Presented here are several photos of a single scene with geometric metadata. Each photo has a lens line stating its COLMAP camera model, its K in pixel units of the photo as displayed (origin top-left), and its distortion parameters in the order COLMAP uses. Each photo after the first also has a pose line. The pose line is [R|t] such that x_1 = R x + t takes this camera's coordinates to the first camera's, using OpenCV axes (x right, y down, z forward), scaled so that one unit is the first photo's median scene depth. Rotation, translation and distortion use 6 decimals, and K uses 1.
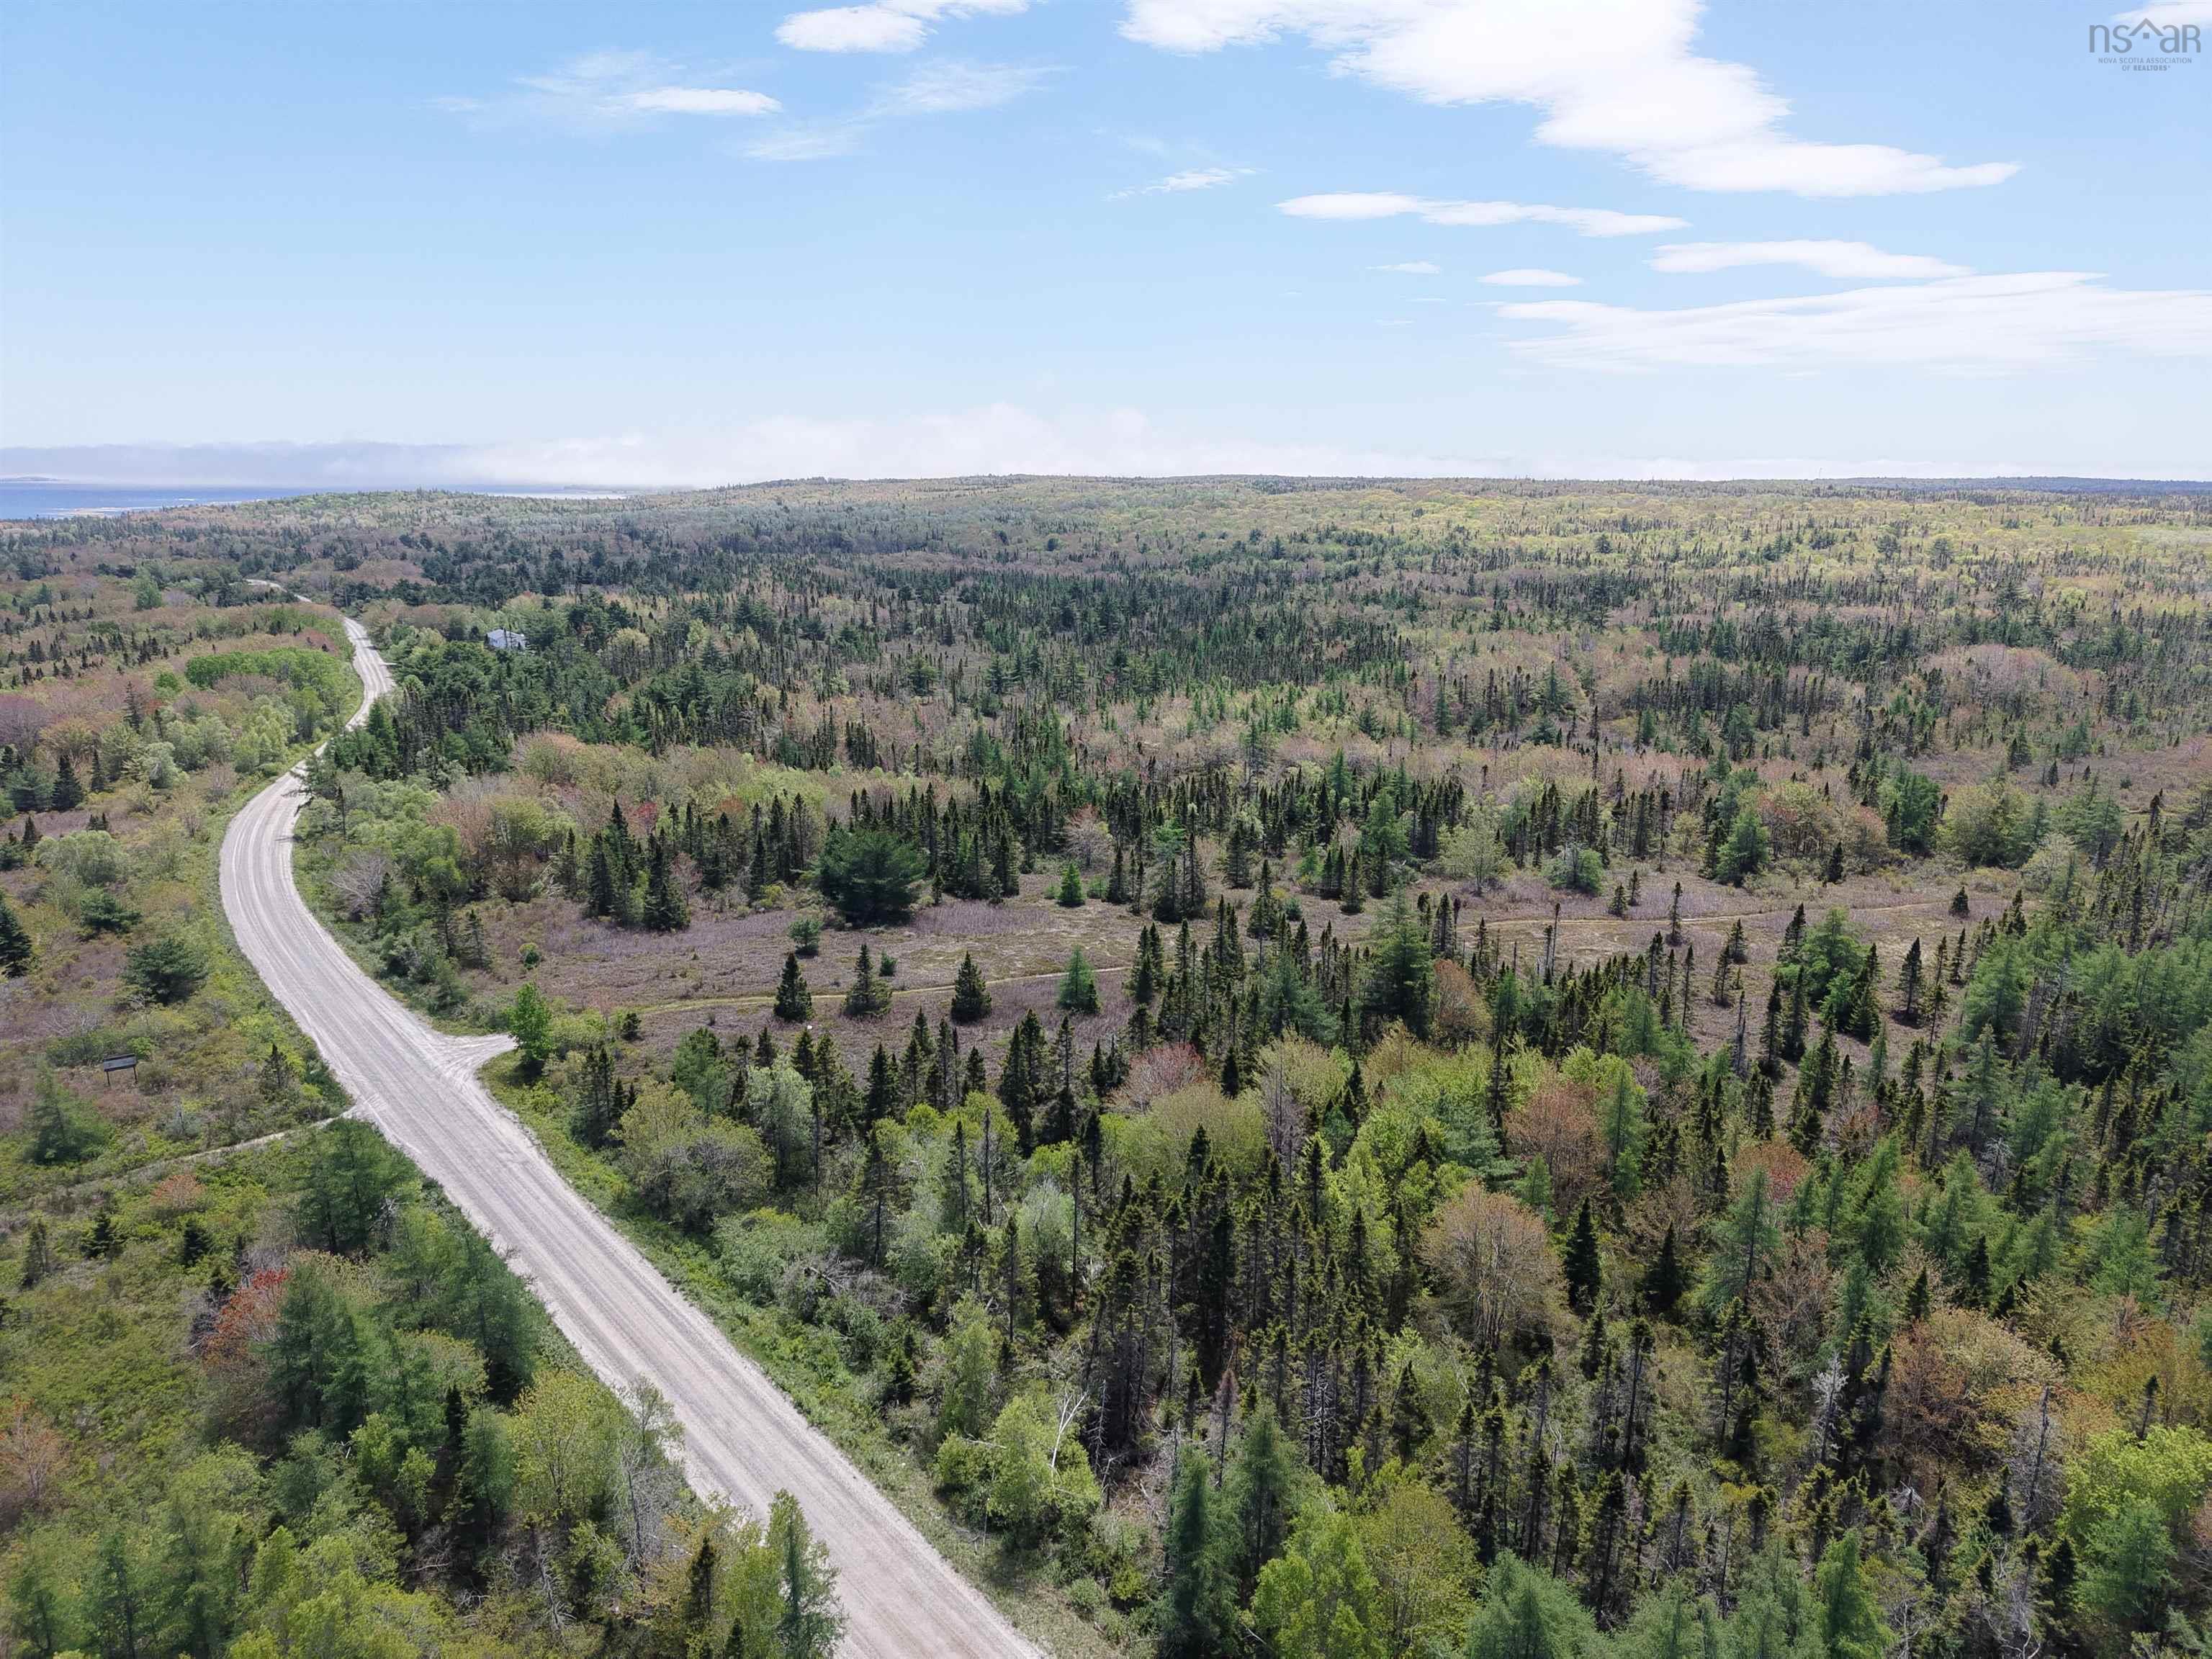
lens RADIAL K [[1481.5, 0, 1106.0], [0, 1481.5, 829.5], [0, 0, 1]] dist [0.033299, -0.048456]
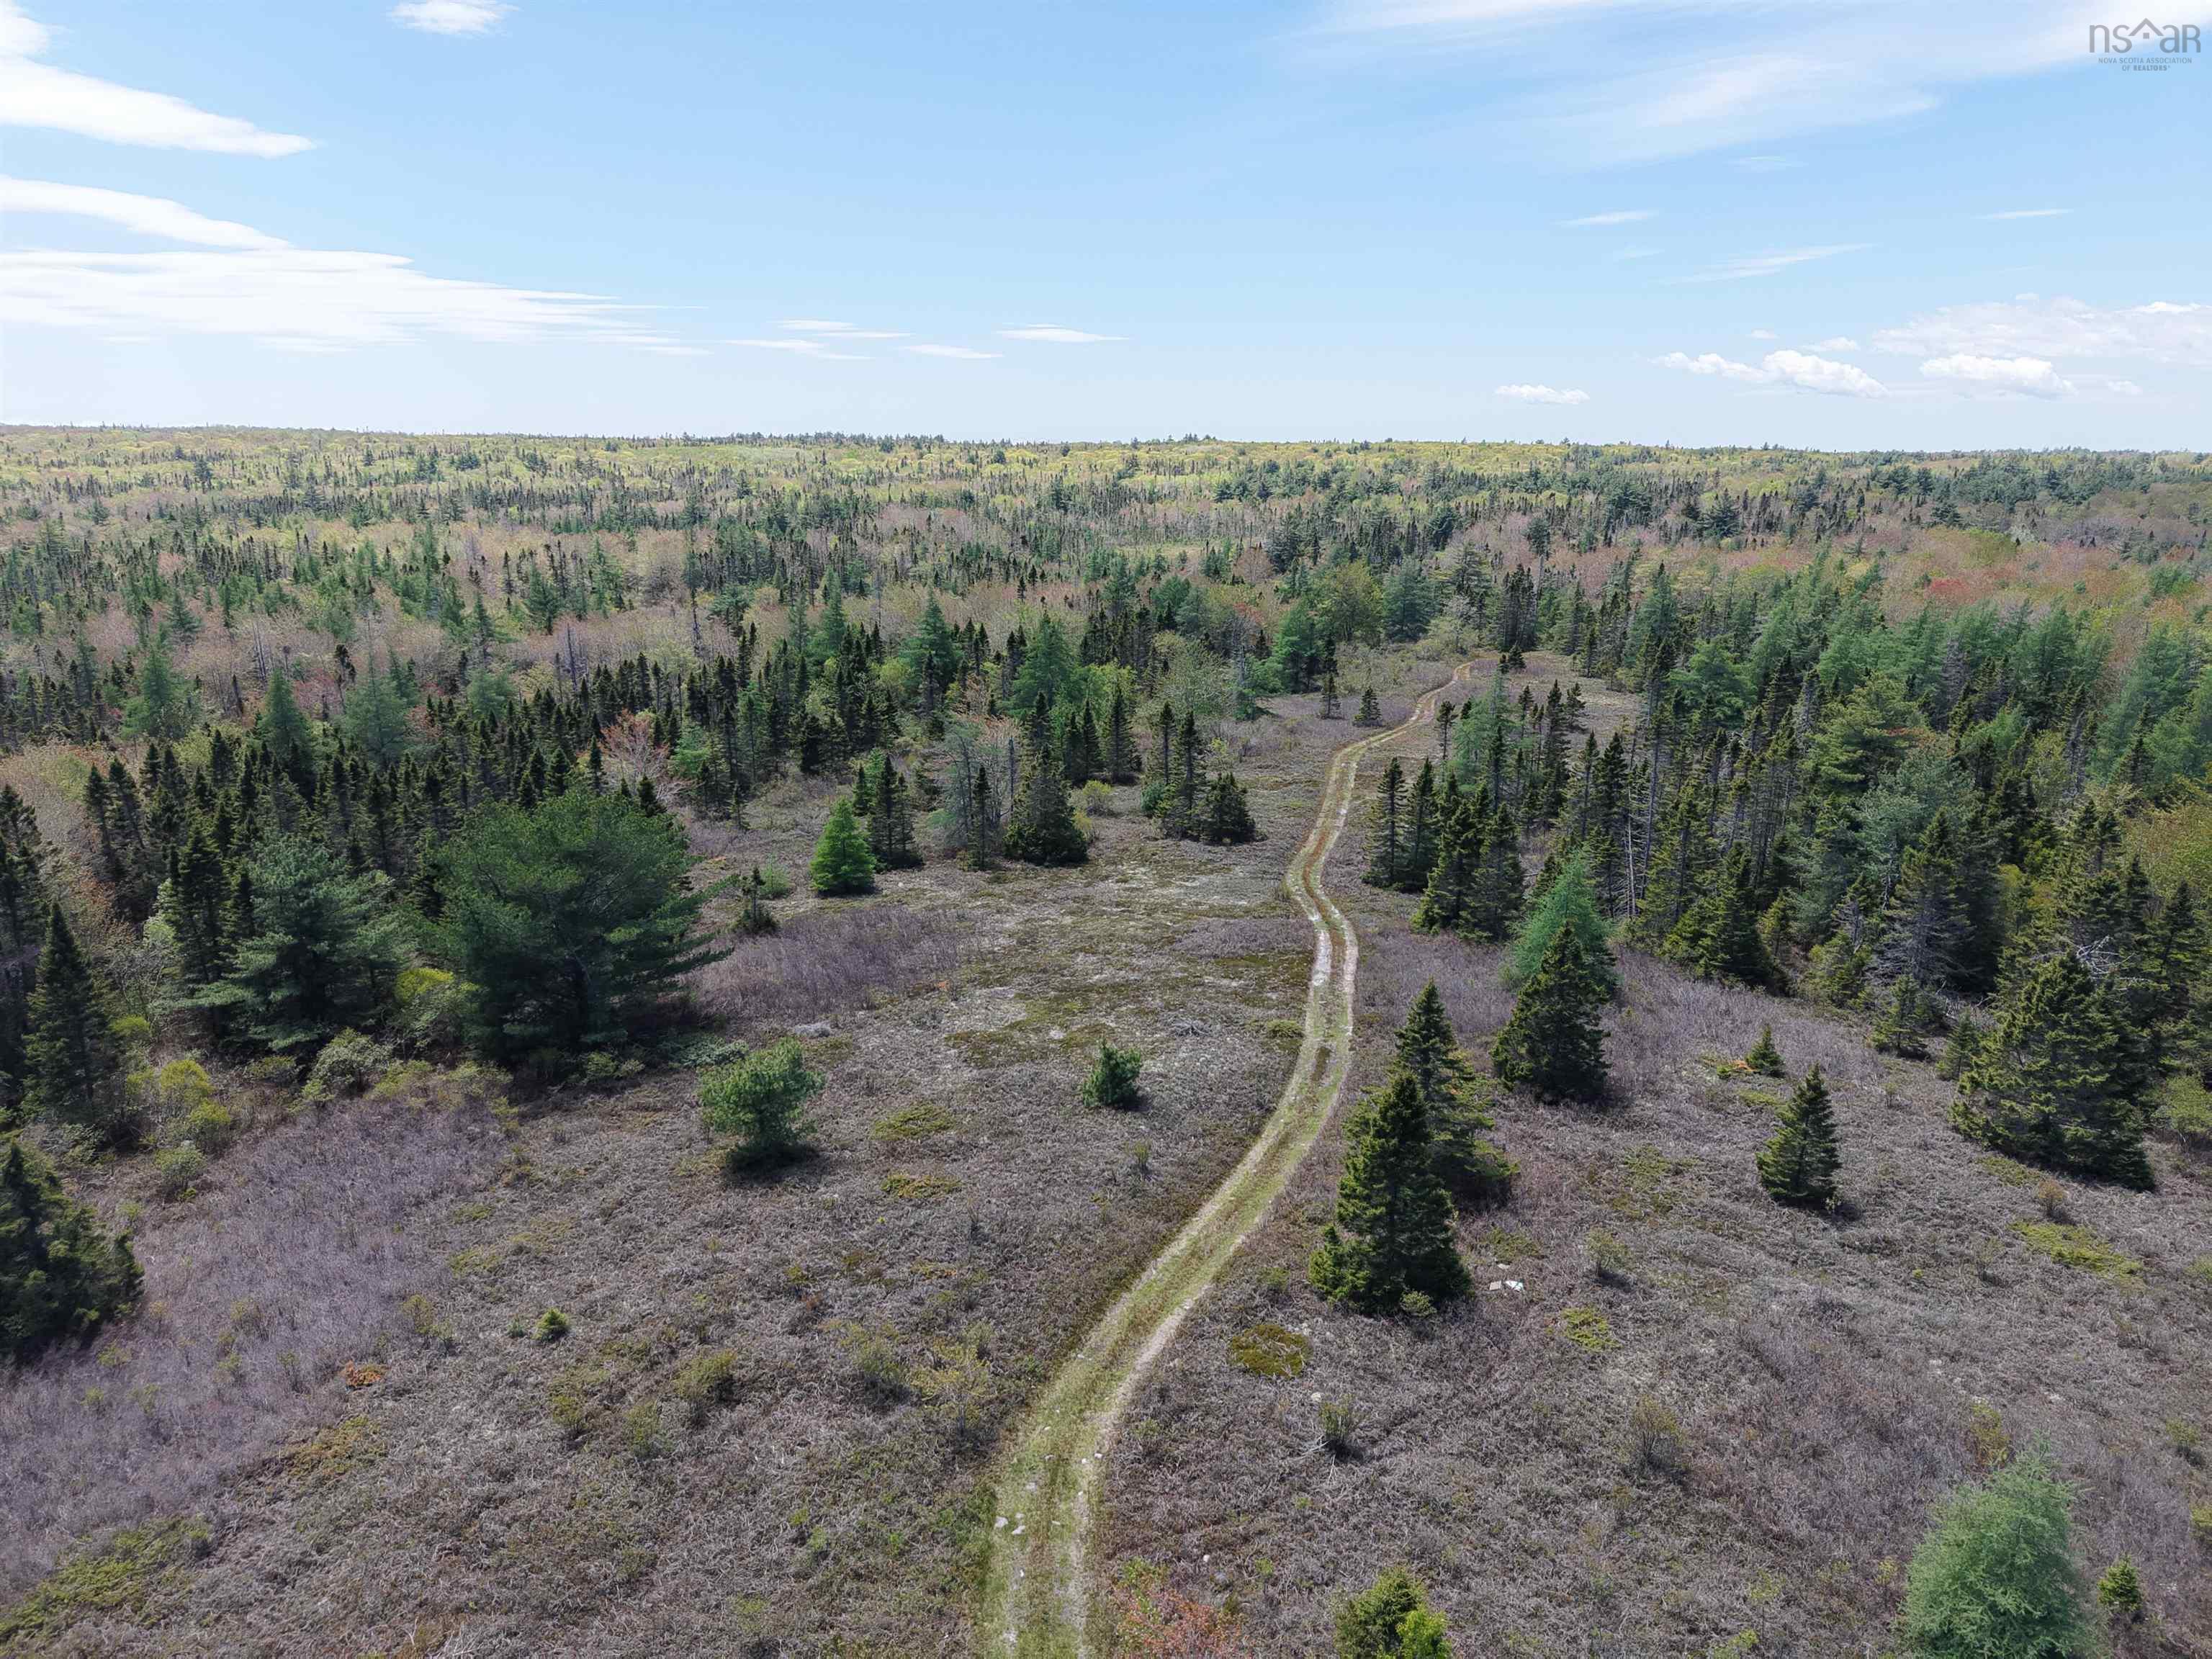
lens RADIAL K [[1481.5, 0, 1106.0], [0, 1481.5, 829.5], [0, 0, 1]] dist [0.033299, -0.048456]
pose [[0.552426, -0.206252, 0.807642, -0.192604], [0.194565, 0.974046, 0.115665, -0.003844], [-0.810537, 0.093243, 0.578218, 0.357595]]
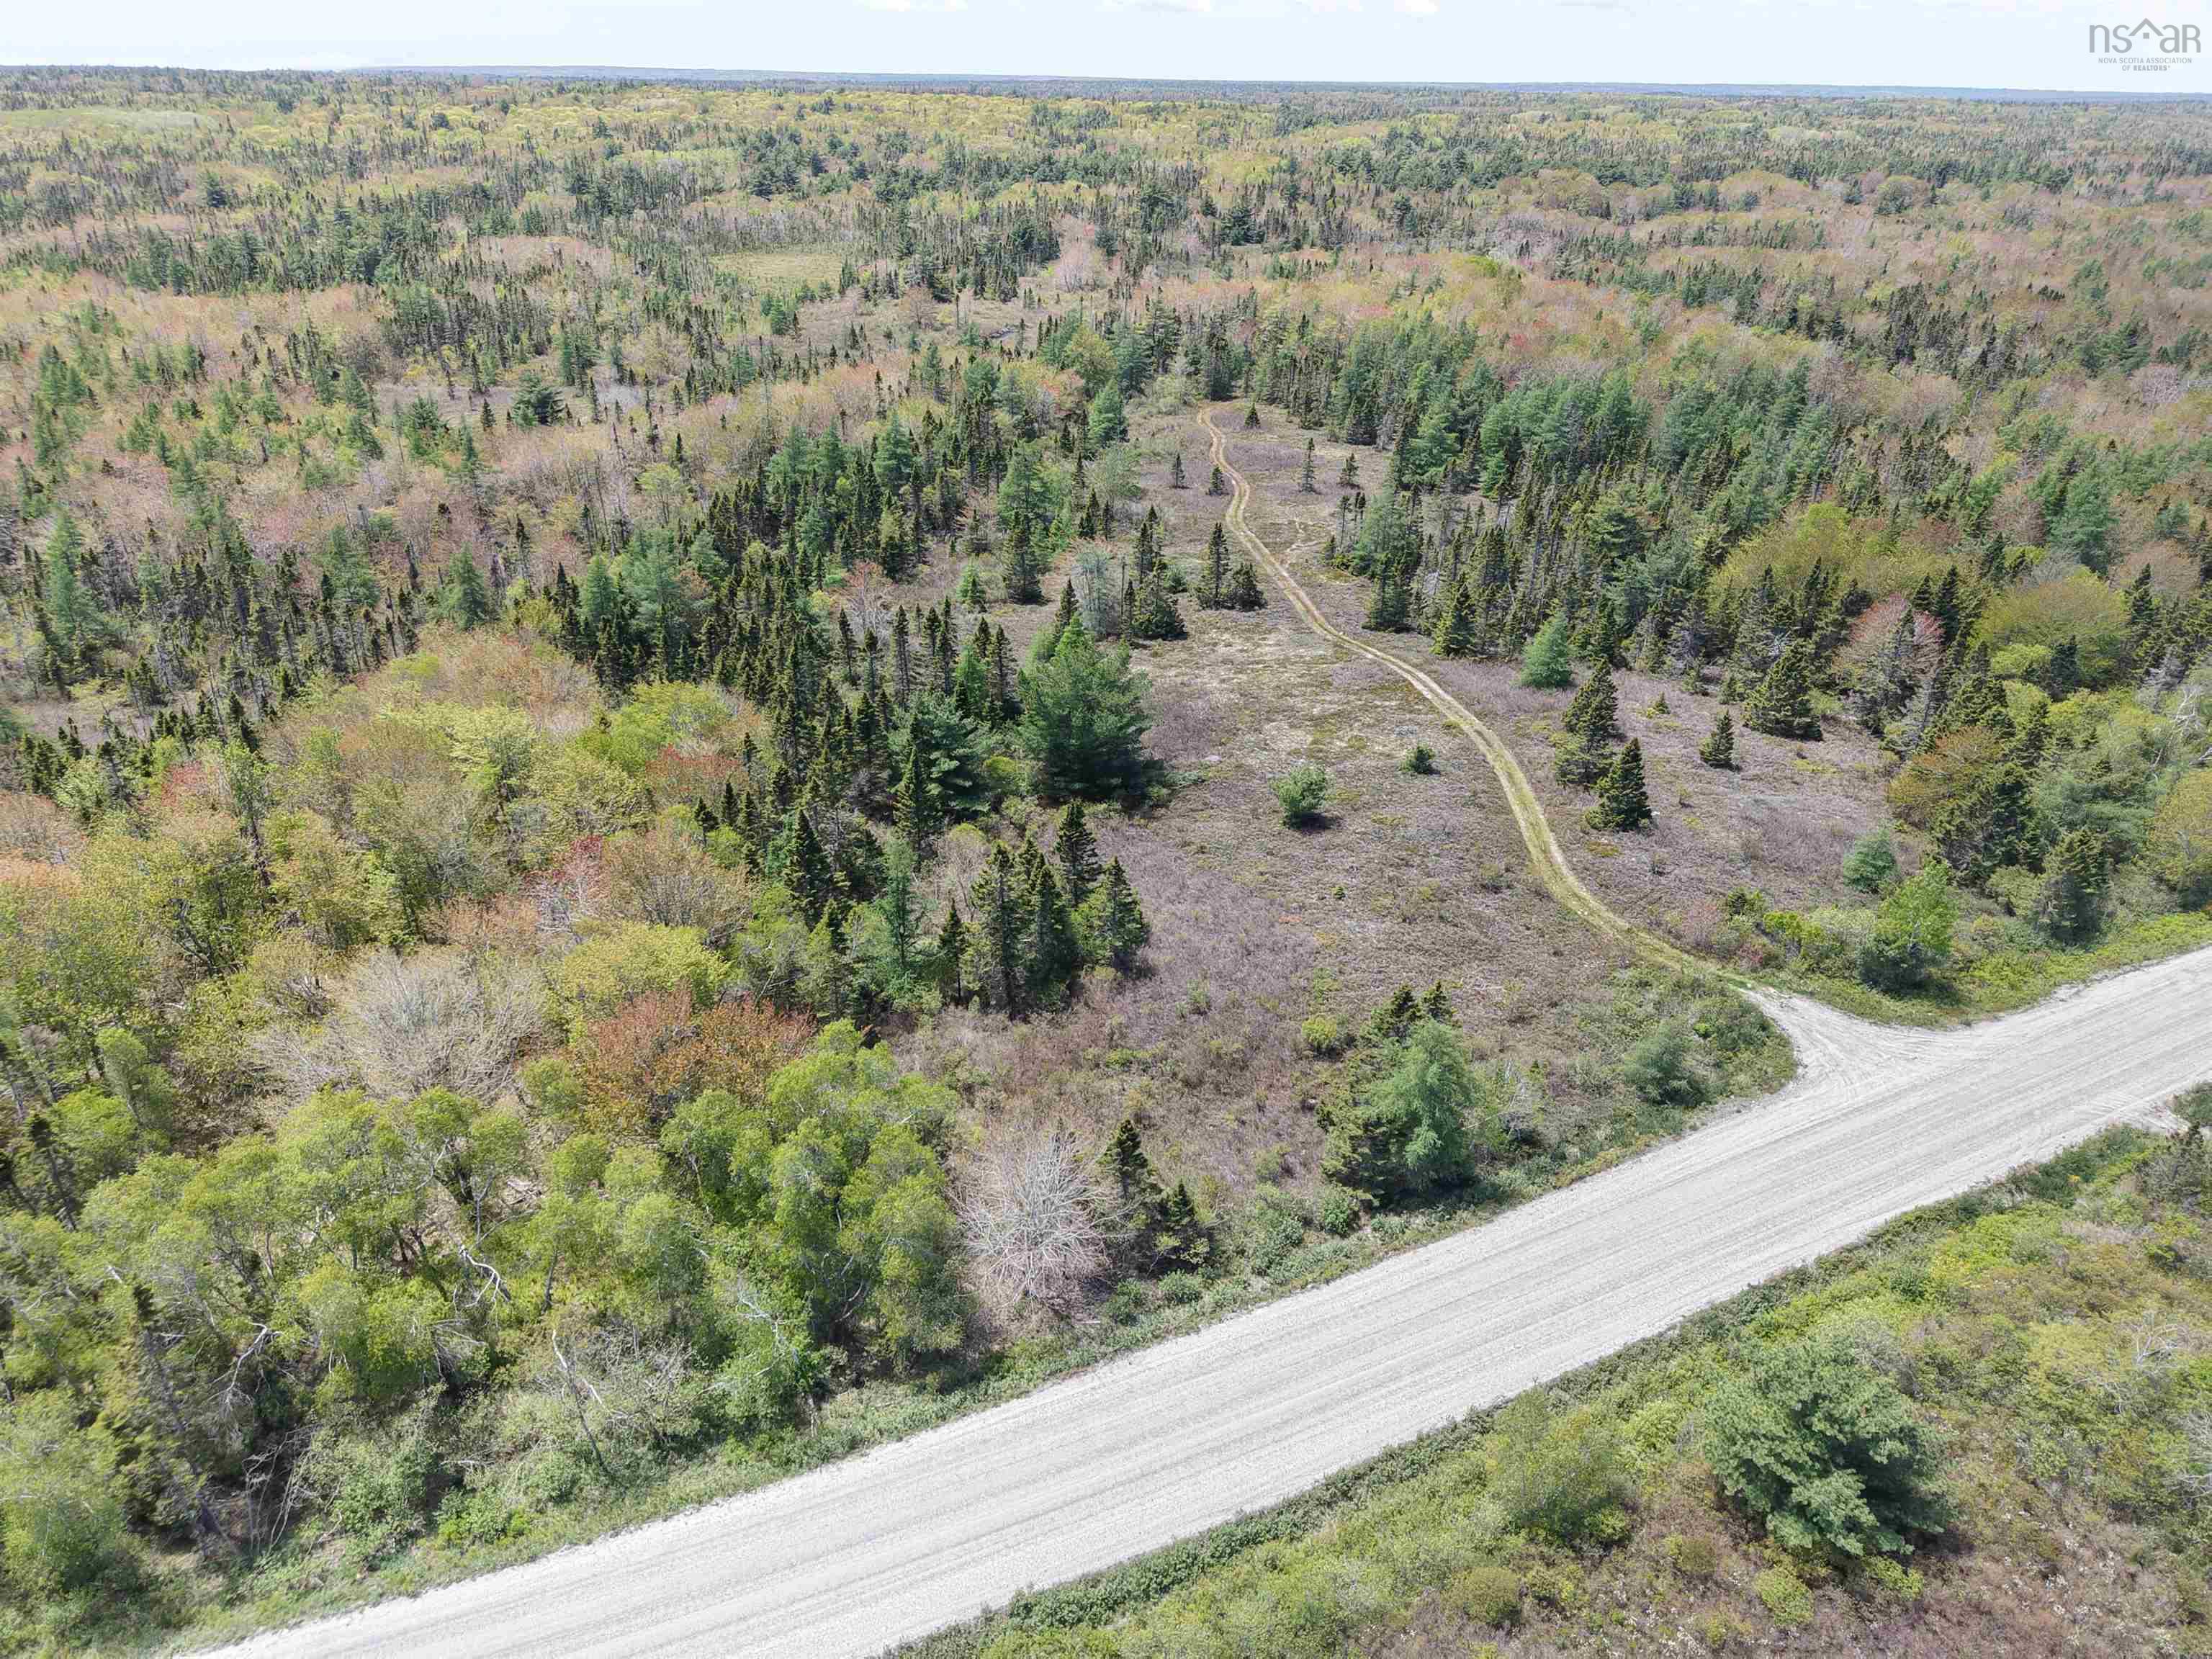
lens RADIAL K [[1499.1, 0, 1106.0], [0, 1499.1, 829.5], [0, 0, 1]] dist [0.024572, -0.020796]
pose [[0.204024, -0.442866, 0.873066, -0.380019], [0.224239, 0.889255, 0.398676, -0.093645], [-0.952938, 0.114436, 0.280737, 0.426976]]
